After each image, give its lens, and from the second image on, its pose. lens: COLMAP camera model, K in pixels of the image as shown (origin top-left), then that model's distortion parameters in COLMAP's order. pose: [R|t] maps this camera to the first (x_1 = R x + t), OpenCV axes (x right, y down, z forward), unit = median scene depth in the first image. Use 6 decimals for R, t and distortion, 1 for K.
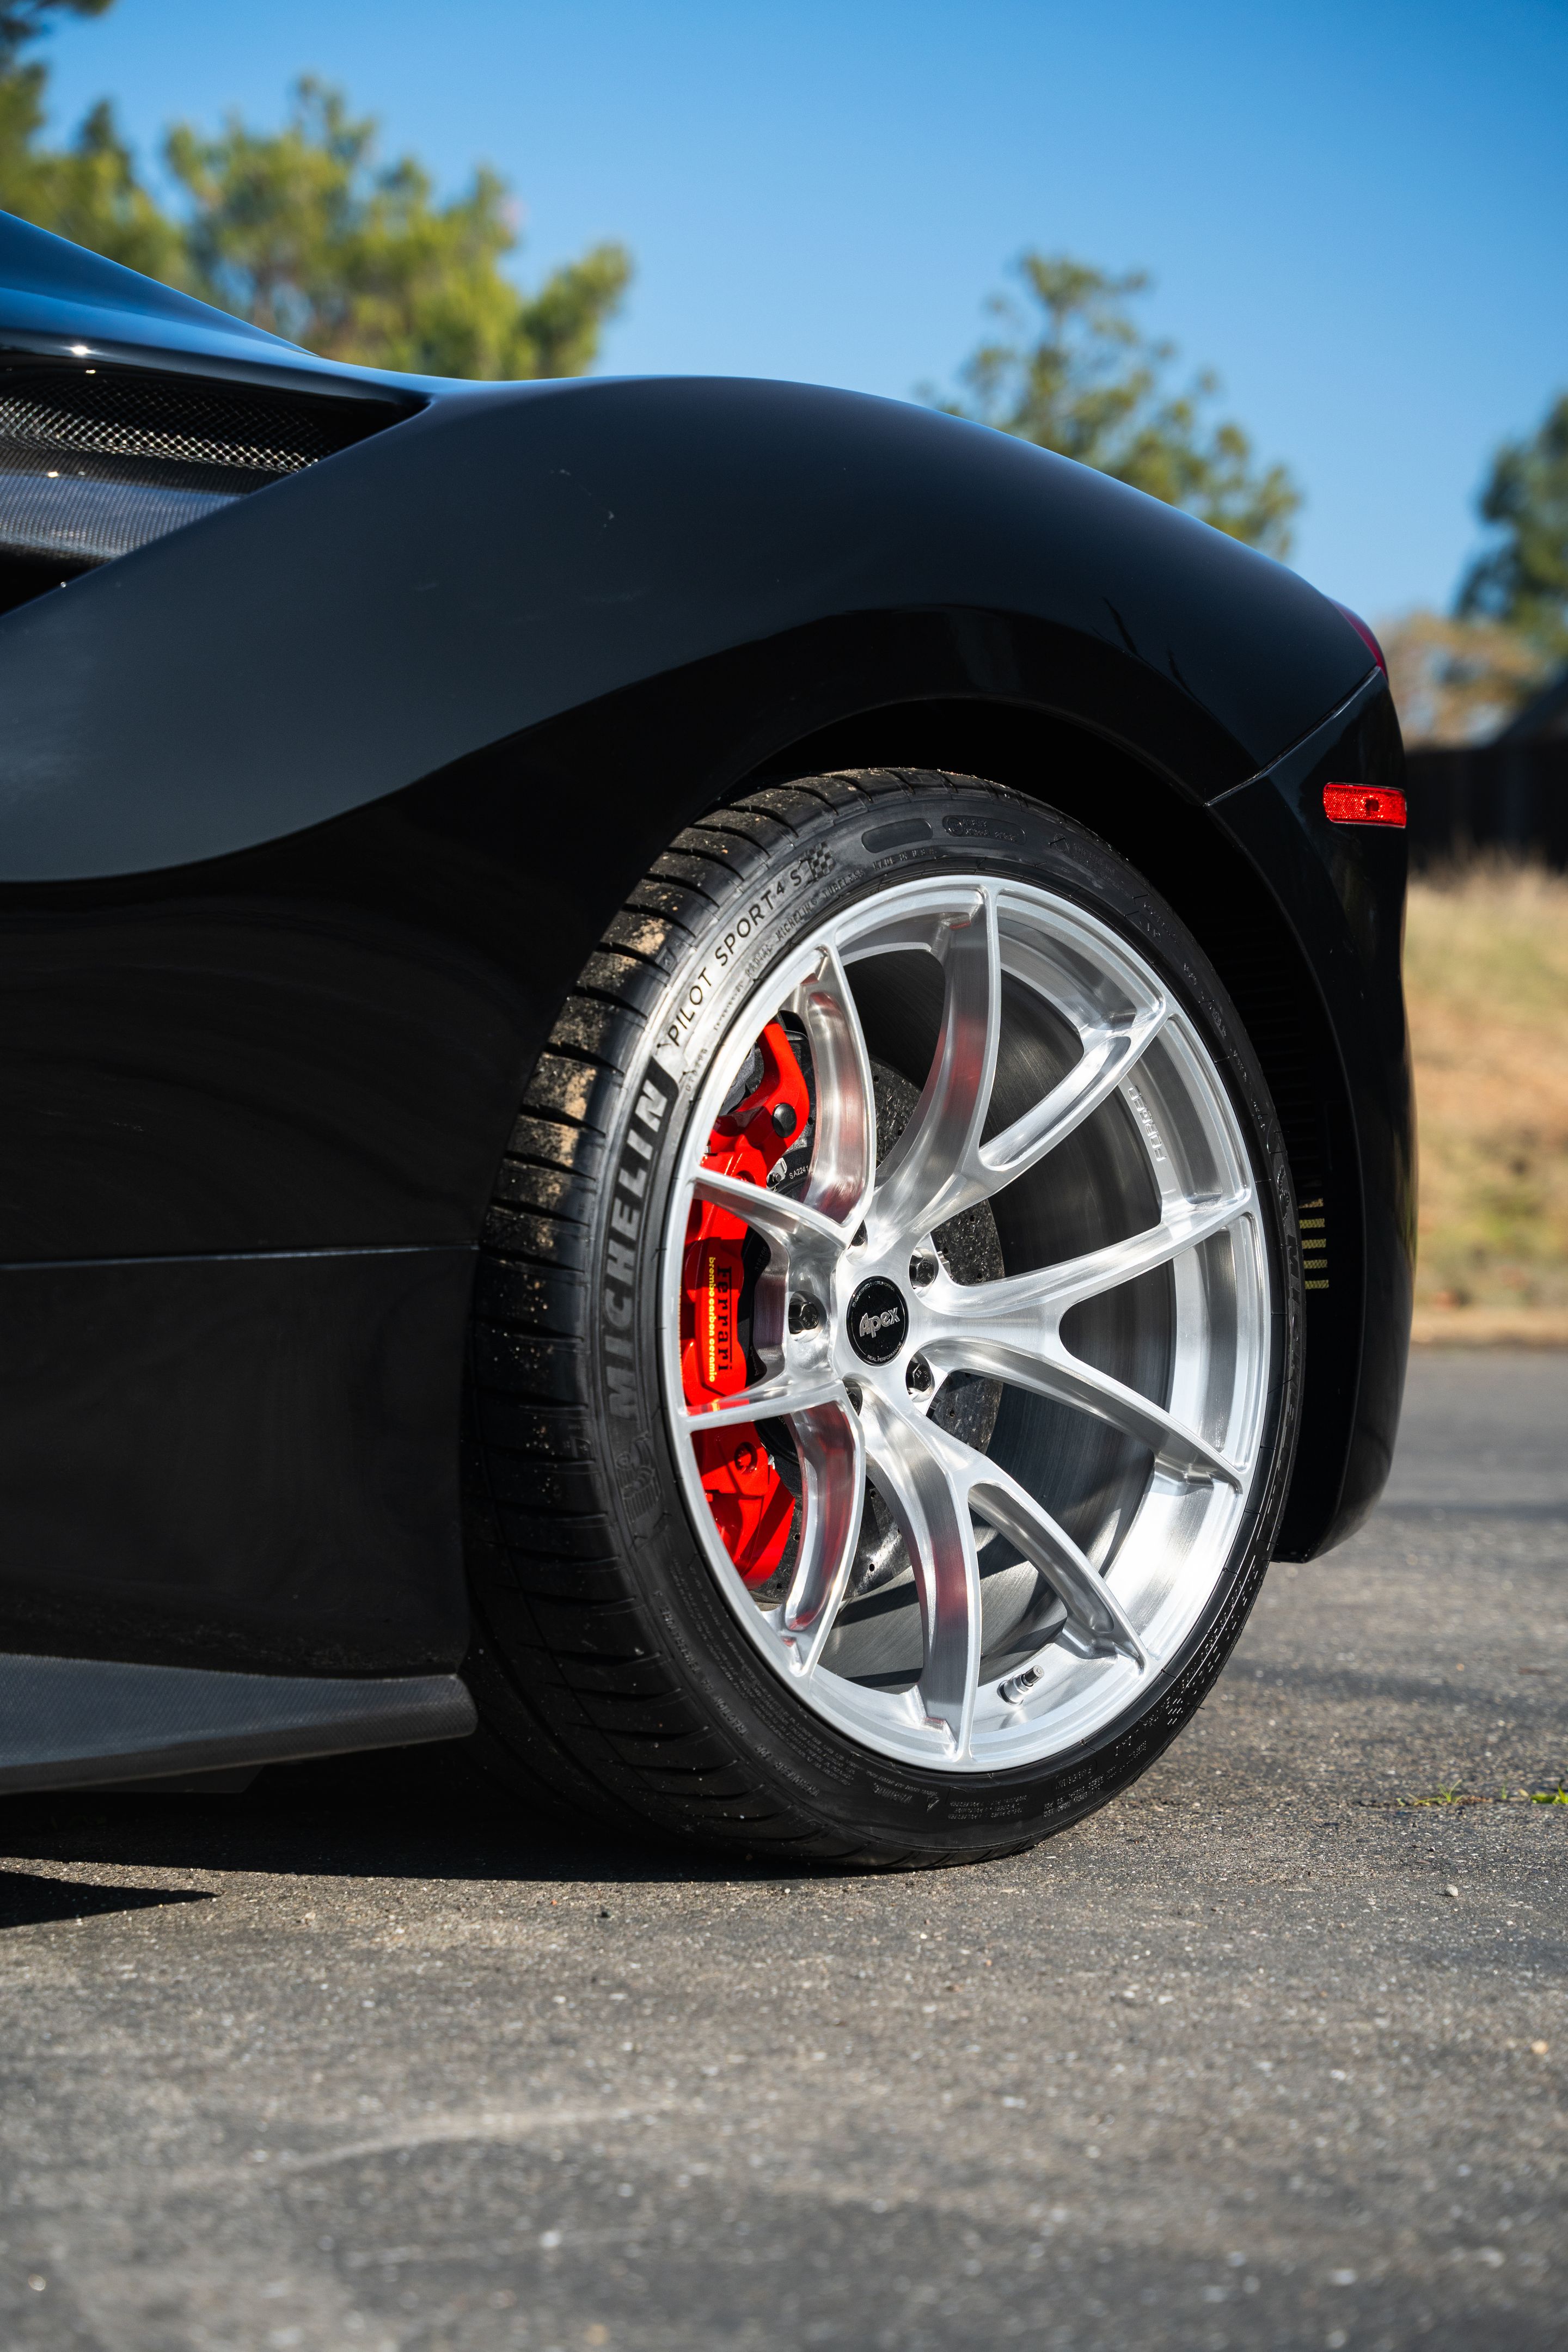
lens RADIAL K [[4395.2, 0, 790.9], [0, 4395.2, 1160.6], [0, 0, 1]] dist [0.263504, 0.000000]
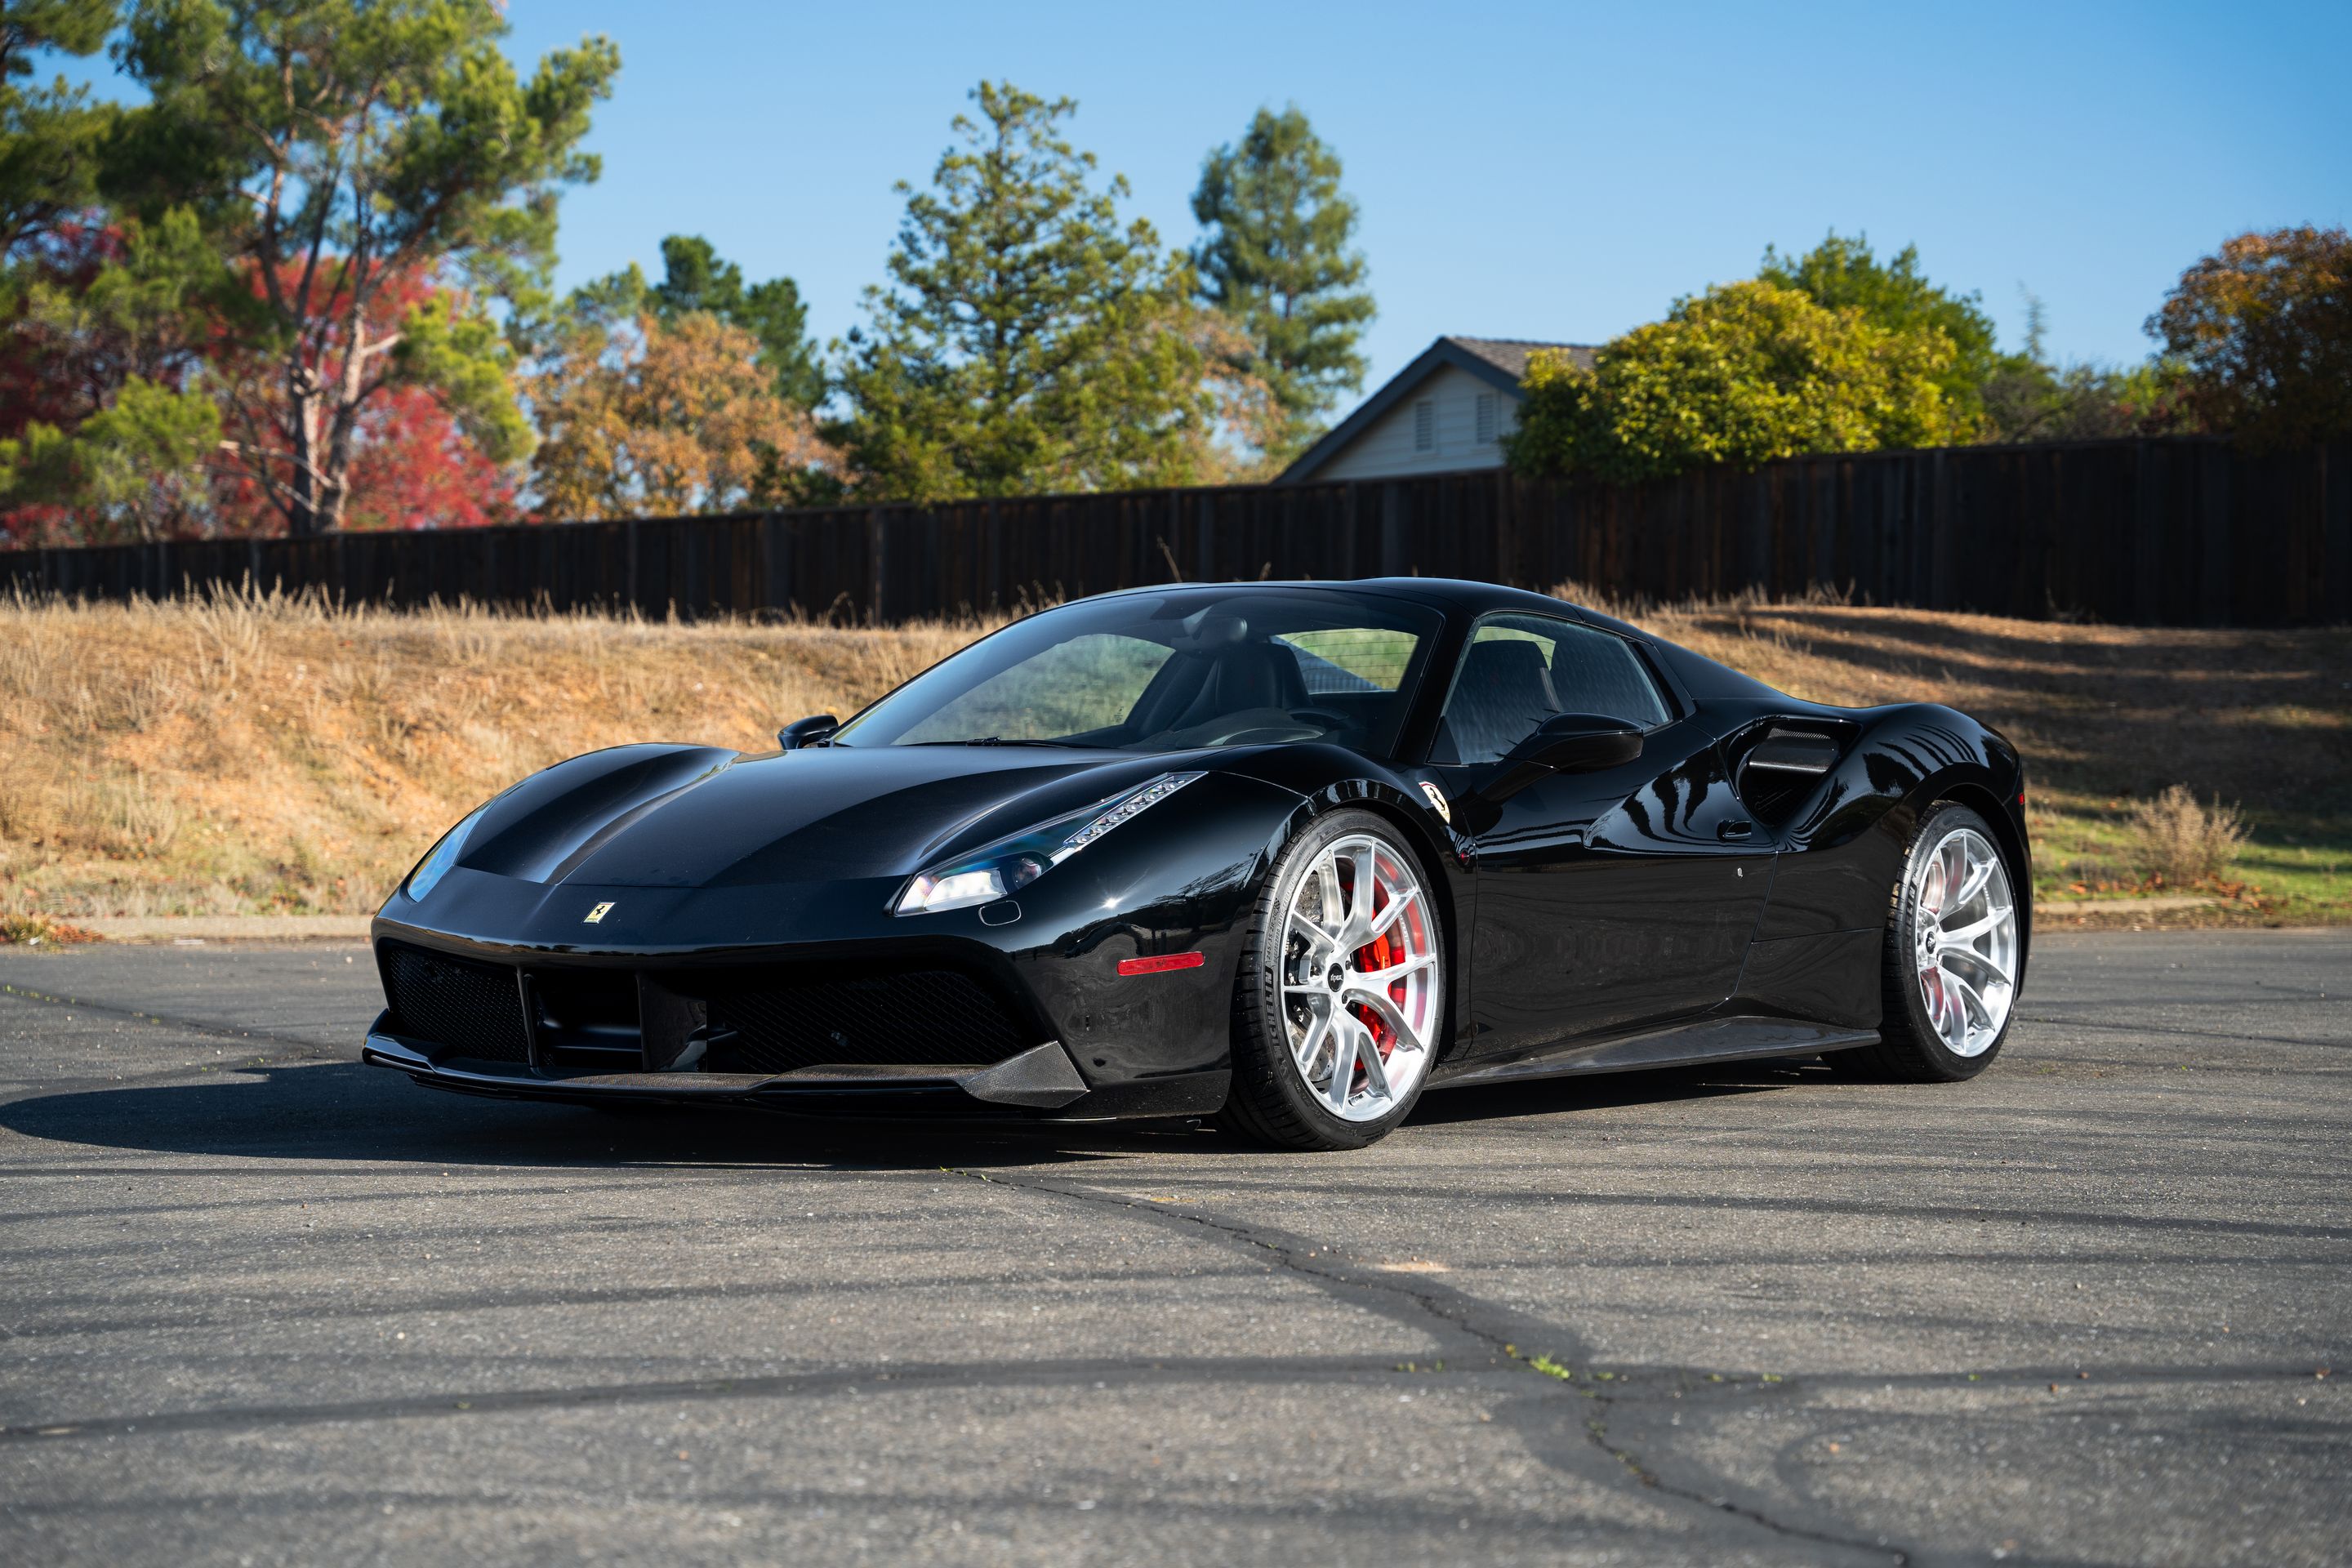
lens RADIAL K [[4566.2, 0, 1240.4], [0, 4566.2, 808.5], [0, 0, 1]] dist [0.351266, 0.000000]
pose [[0.976652, -0.017052, 0.214147, -0.450813], [0.013264, 0.999729, 0.019113, -0.052330], [-0.214415, -0.015827, 0.976614, -0.883405]]
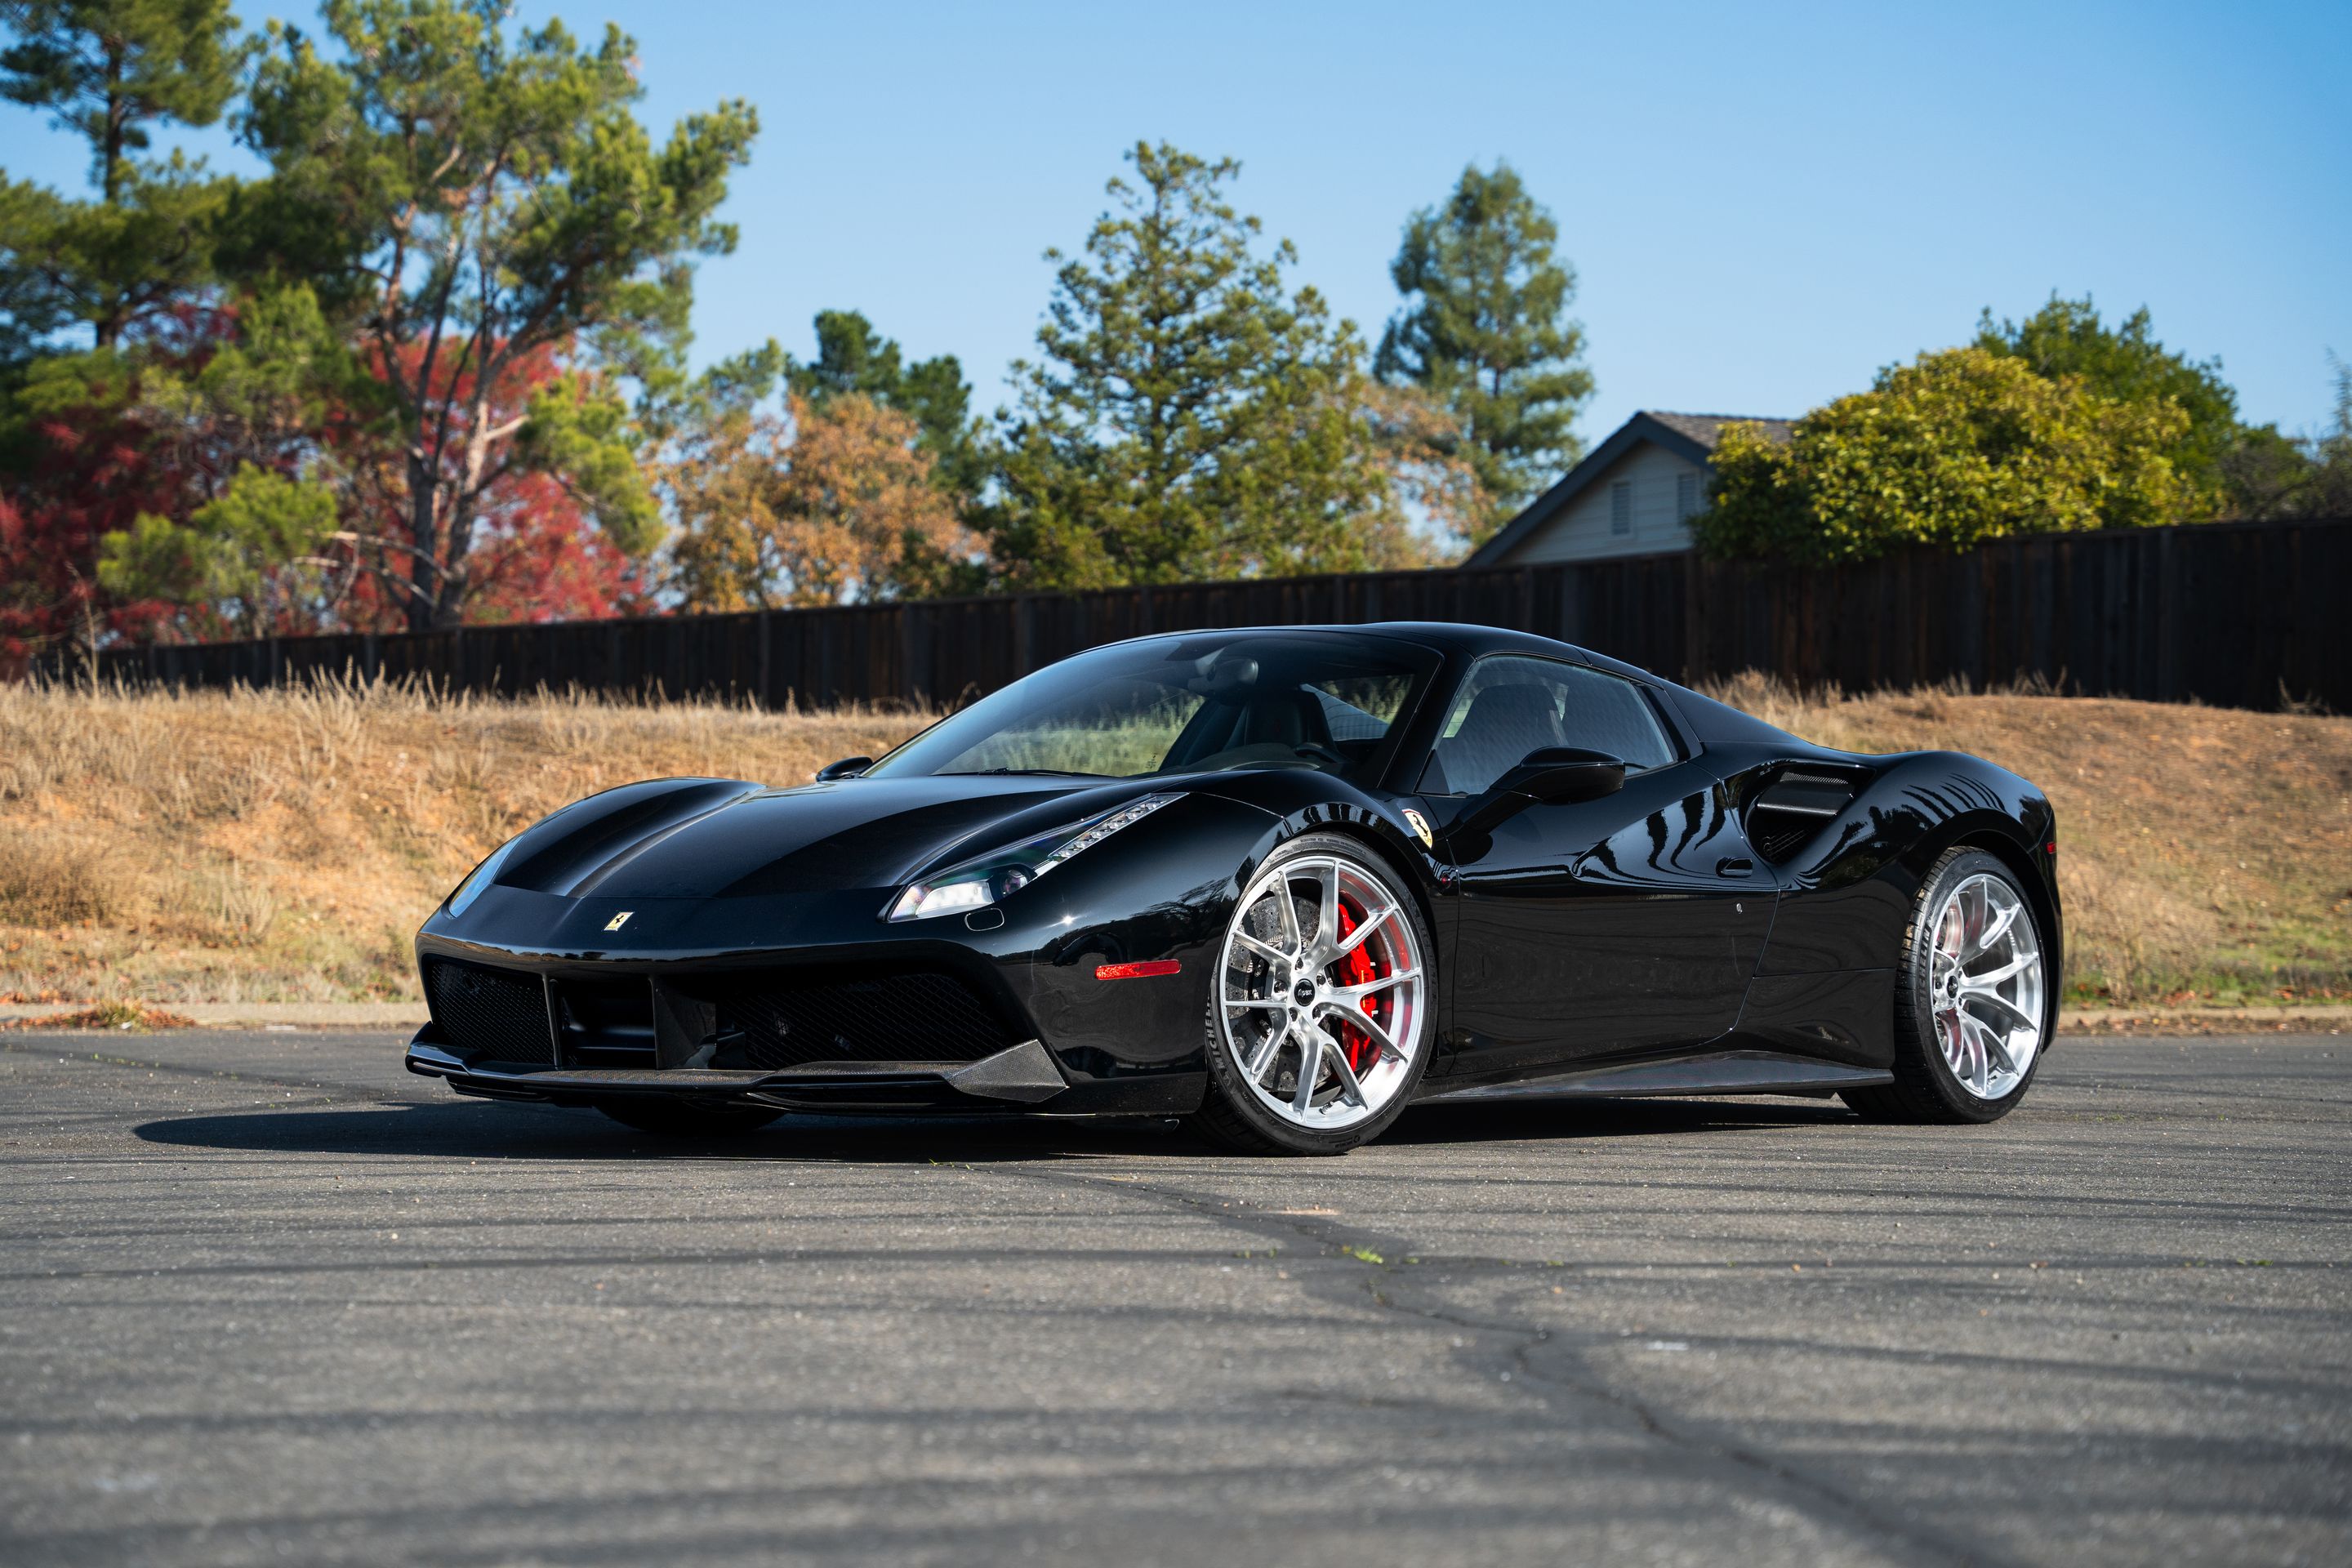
lens RADIAL K [[5219.7, 0, 1184.5], [0, 5219.7, 803.5], [0, 0, 1]] dist [0.436826, 0.000000]
pose [[0.987857, -0.009753, 0.155061, -0.432722], [0.011751, 0.999859, -0.011974, -0.024477], [-0.154923, 0.013651, 0.987832, -1.104627]]
